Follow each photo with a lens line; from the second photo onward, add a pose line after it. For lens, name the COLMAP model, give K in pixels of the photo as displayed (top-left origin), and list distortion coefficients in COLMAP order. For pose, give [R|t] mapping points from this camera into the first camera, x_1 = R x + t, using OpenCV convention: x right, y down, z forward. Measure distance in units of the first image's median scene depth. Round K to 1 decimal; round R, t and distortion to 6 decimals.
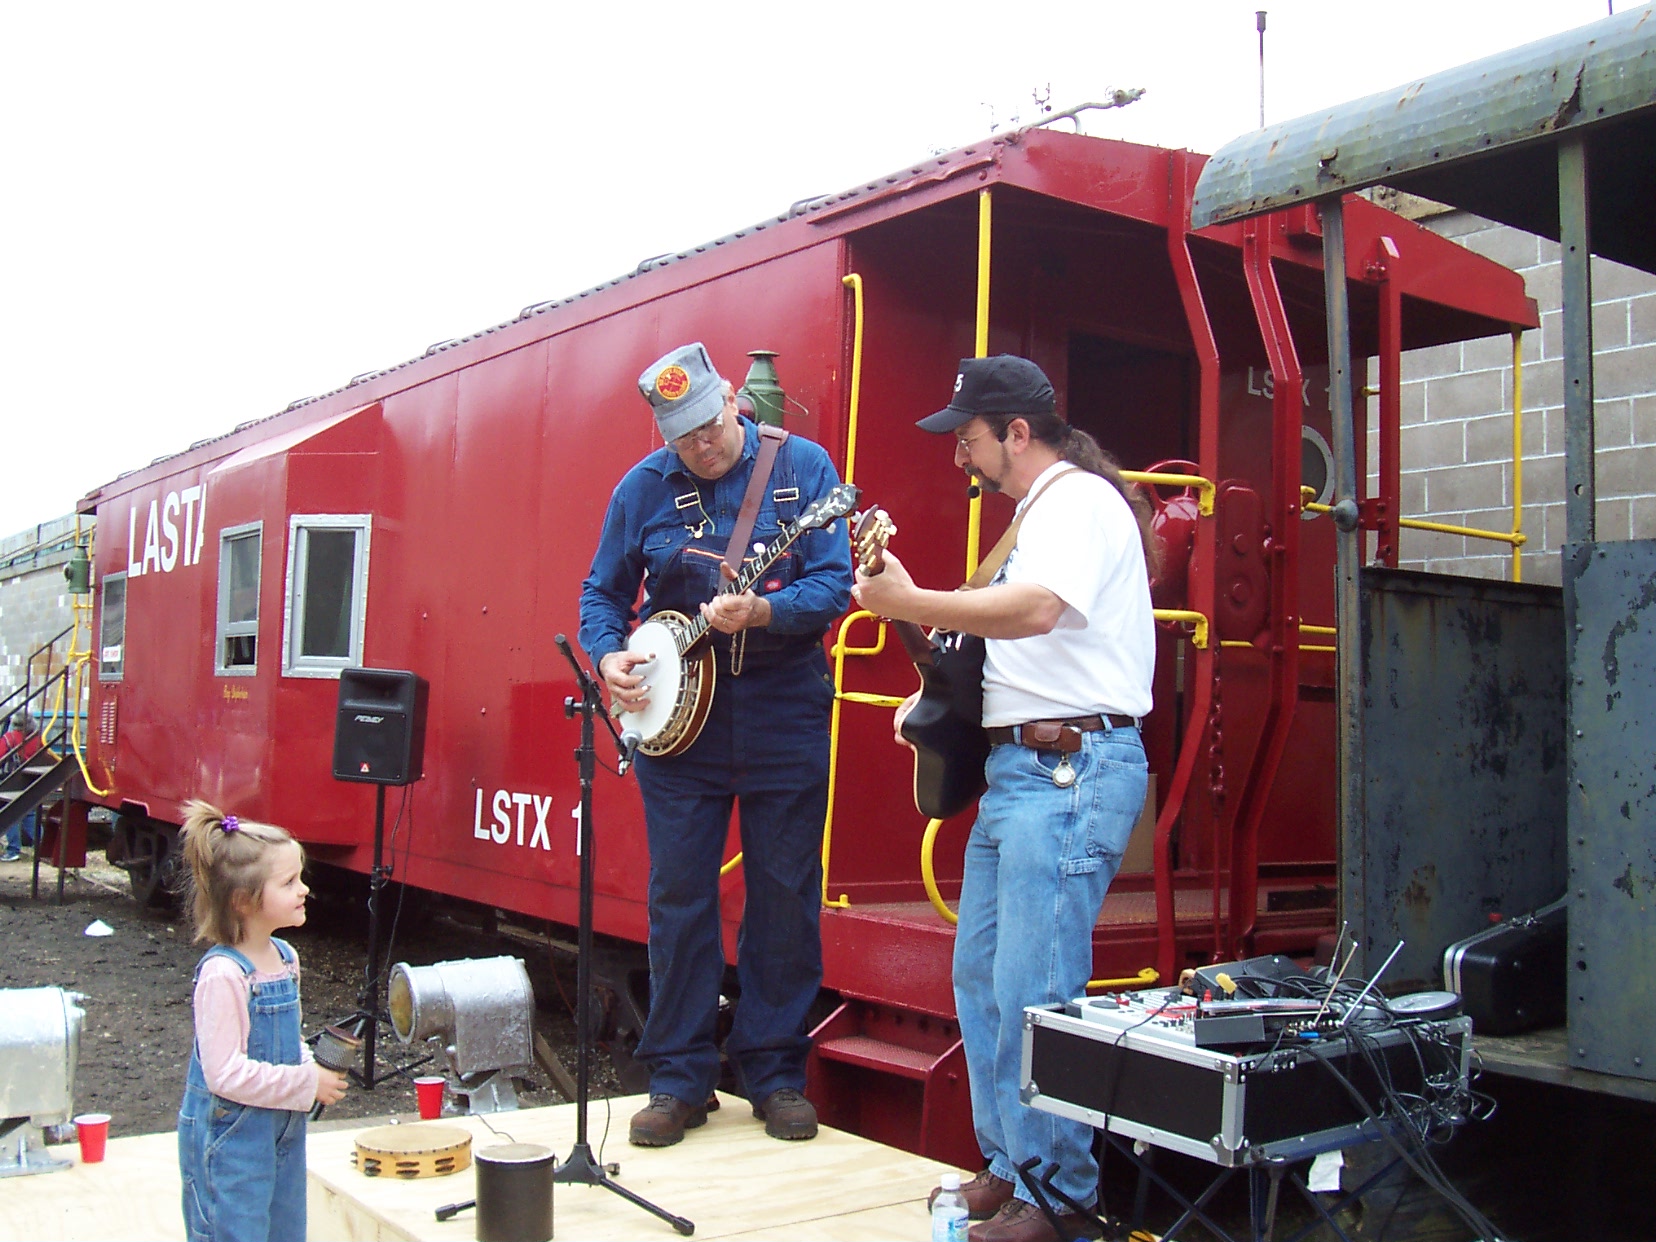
lens RADIAL K [[1821.2, 0, 805.2], [0, 1821.2, 597.3], [0, 0, 1]] dist [-0.190972, 0.189182]
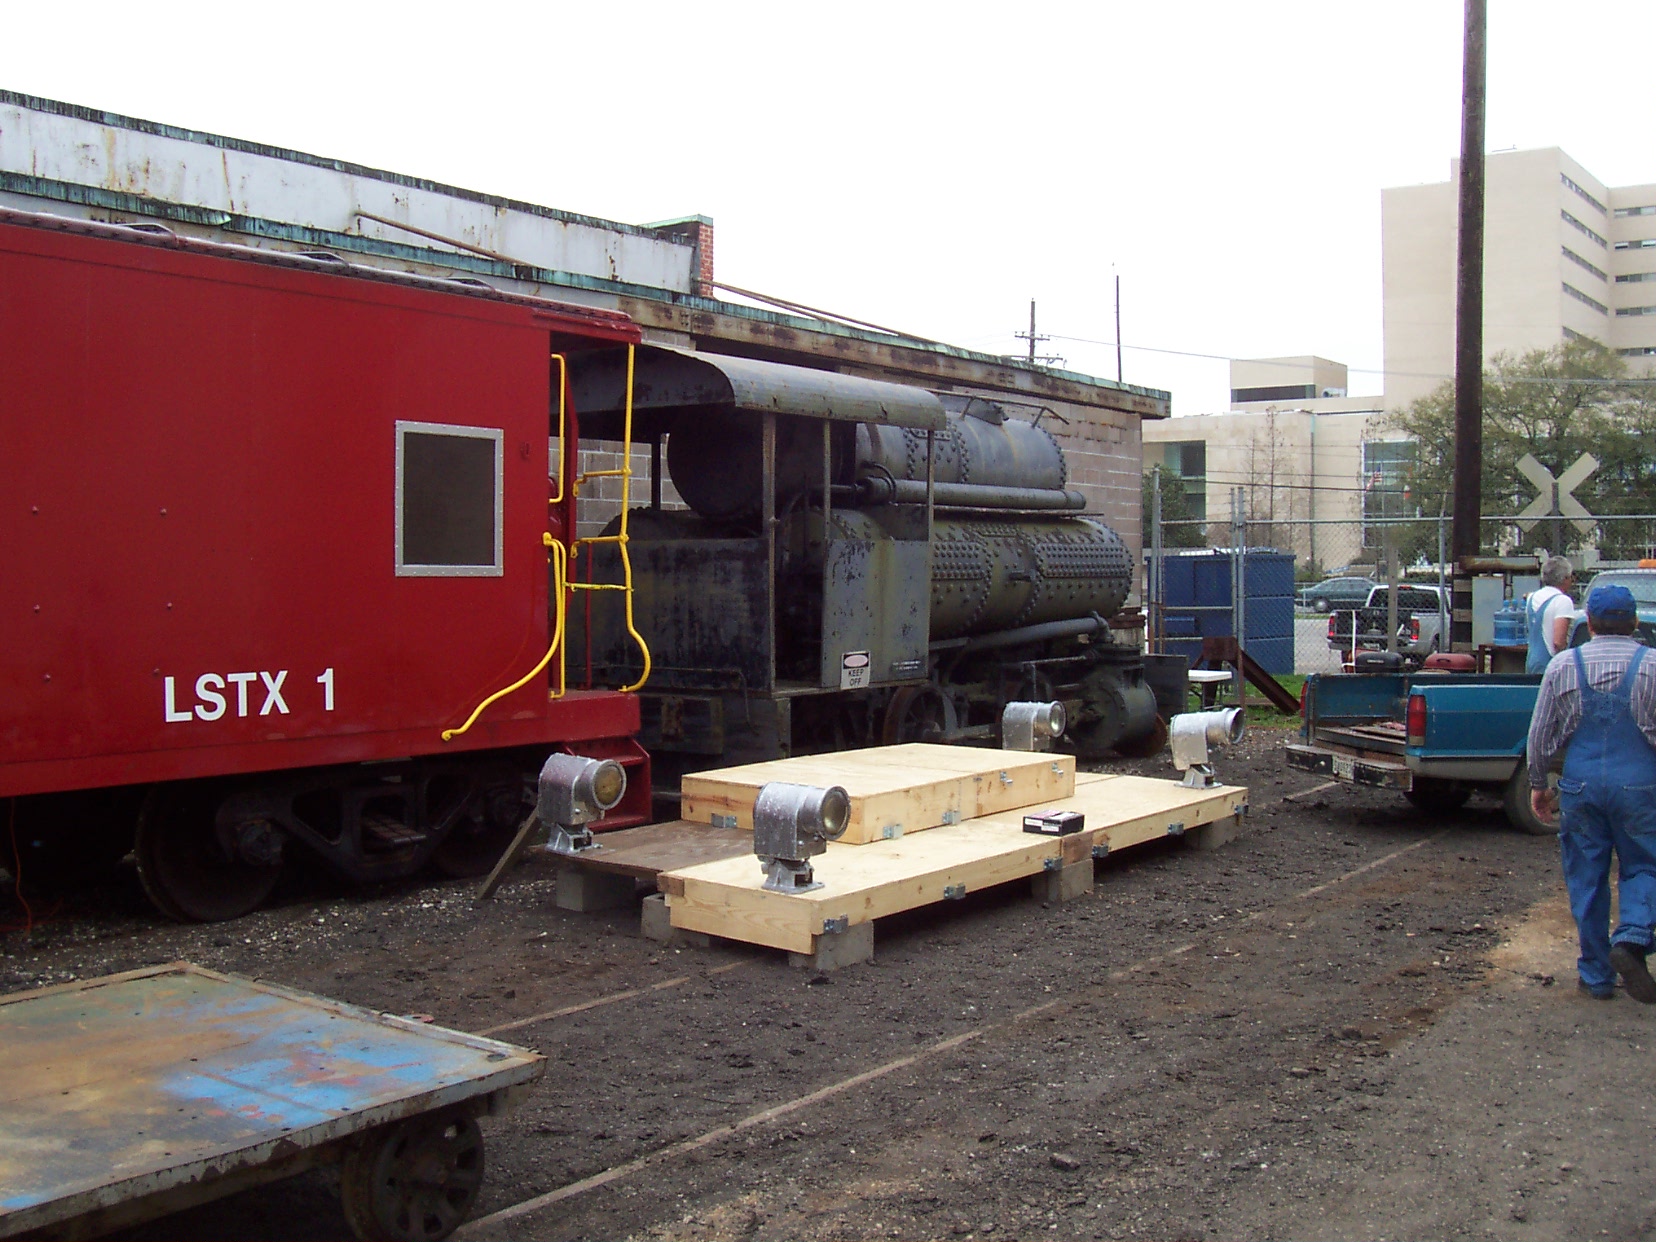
lens RADIAL K [[1821.2, 0, 805.2], [0, 1821.2, 597.3], [0, 0, 1]] dist [-0.190972, 0.189182]
pose [[-0.337136, -0.042707, 0.940487, -1.984923], [-0.074683, 0.997036, 0.018503, 0.014764], [-0.938489, -0.064001, -0.339326, 1.520698]]
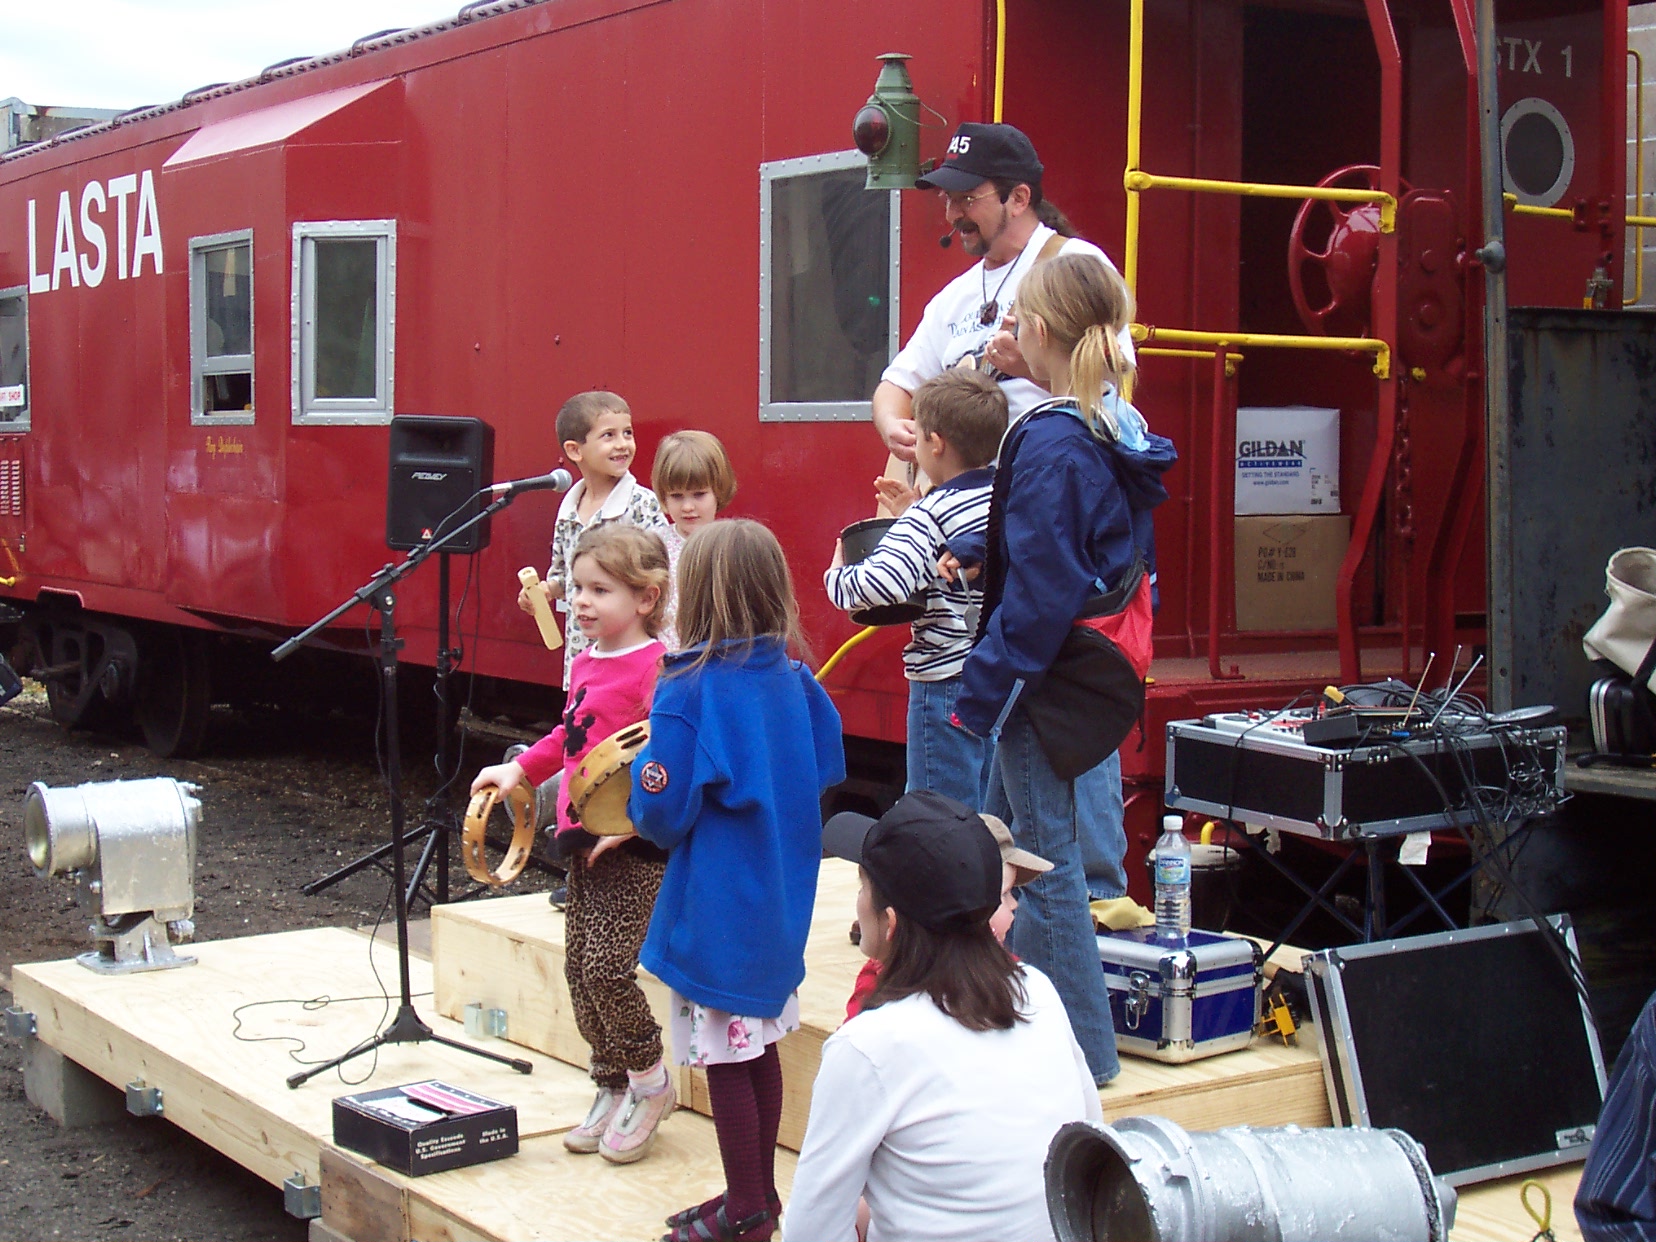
lens RADIAL K [[2841.6, 0, 828.0], [0, 2841.6, 621.0], [0, 0, 1]] dist [-0.158658, 0.152641]
pose [[0.999073, -0.025924, -0.034357, -0.017465], [0.030177, 0.991097, 0.129680, -0.045610], [0.030690, -0.130596, 0.990960, -0.463312]]
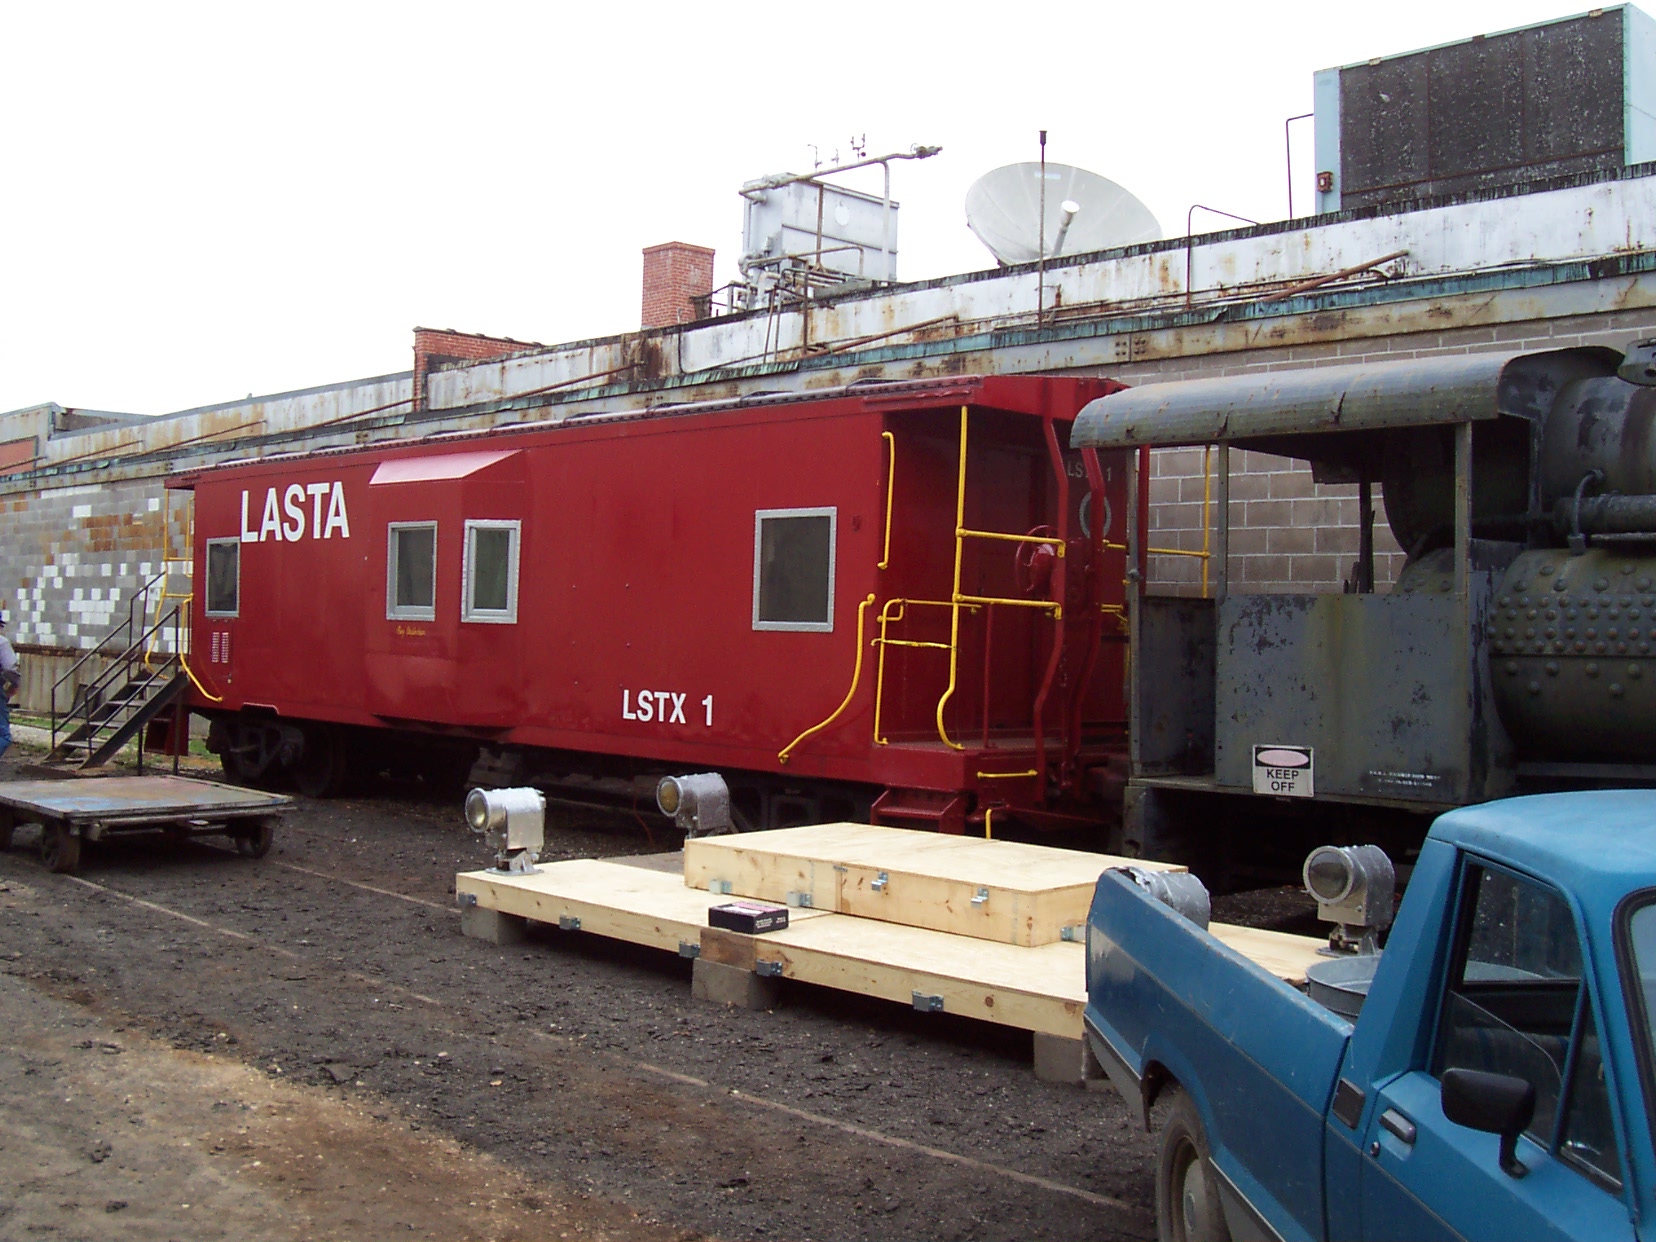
lens RADIAL K [[1821.2, 0, 805.2], [0, 1821.2, 597.3], [0, 0, 1]] dist [-0.190972, 0.189182]
pose [[0.988170, -0.002098, 0.153349, -0.418618], [-0.005979, 0.998619, 0.052195, -0.111607], [-0.153247, -0.052494, 0.986793, -1.106475]]
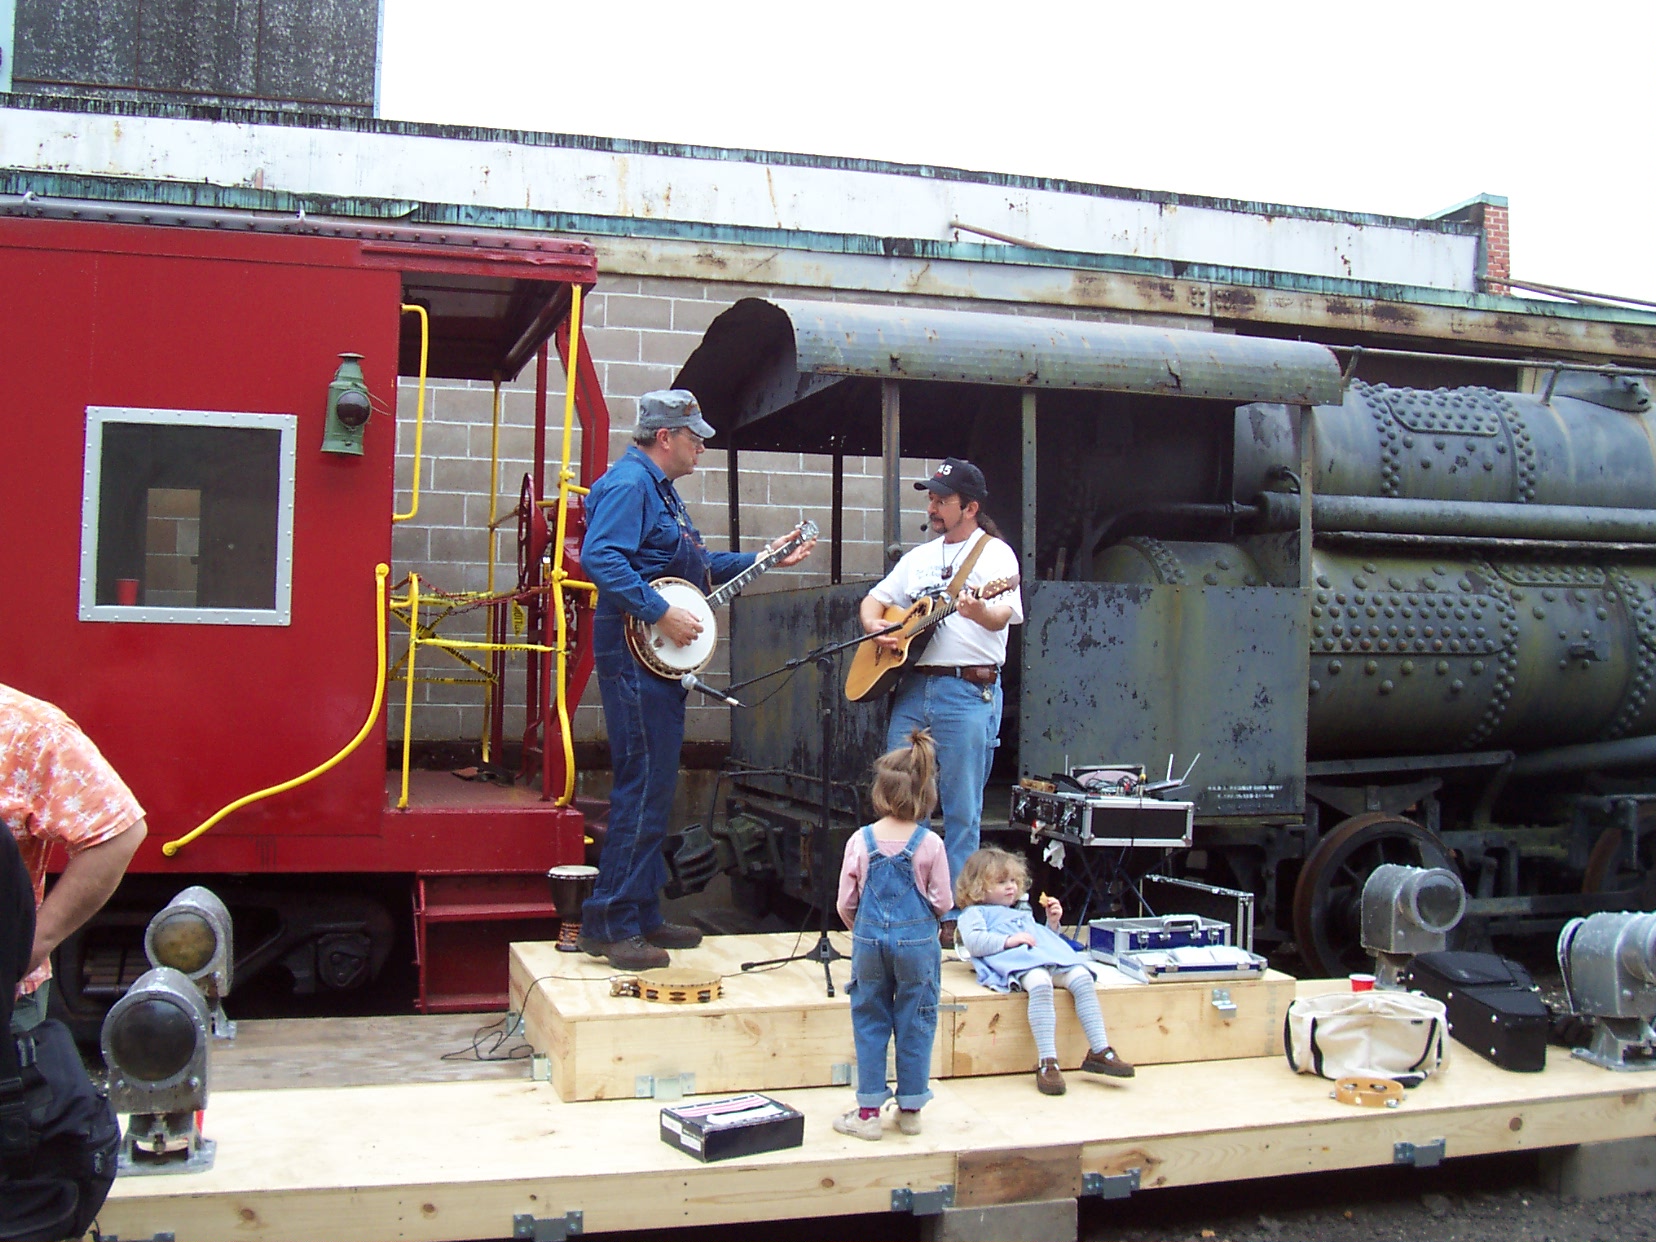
lens RADIAL K [[1821.2, 0, 805.2], [0, 1821.2, 597.3], [0, 0, 1]] dist [-0.190972, 0.189182]
pose [[0.310392, 0.011623, 0.950537, -1.191168], [-0.068724, 0.997583, 0.010243, -0.009208], [-0.948121, -0.068504, 0.310441, 0.381232]]
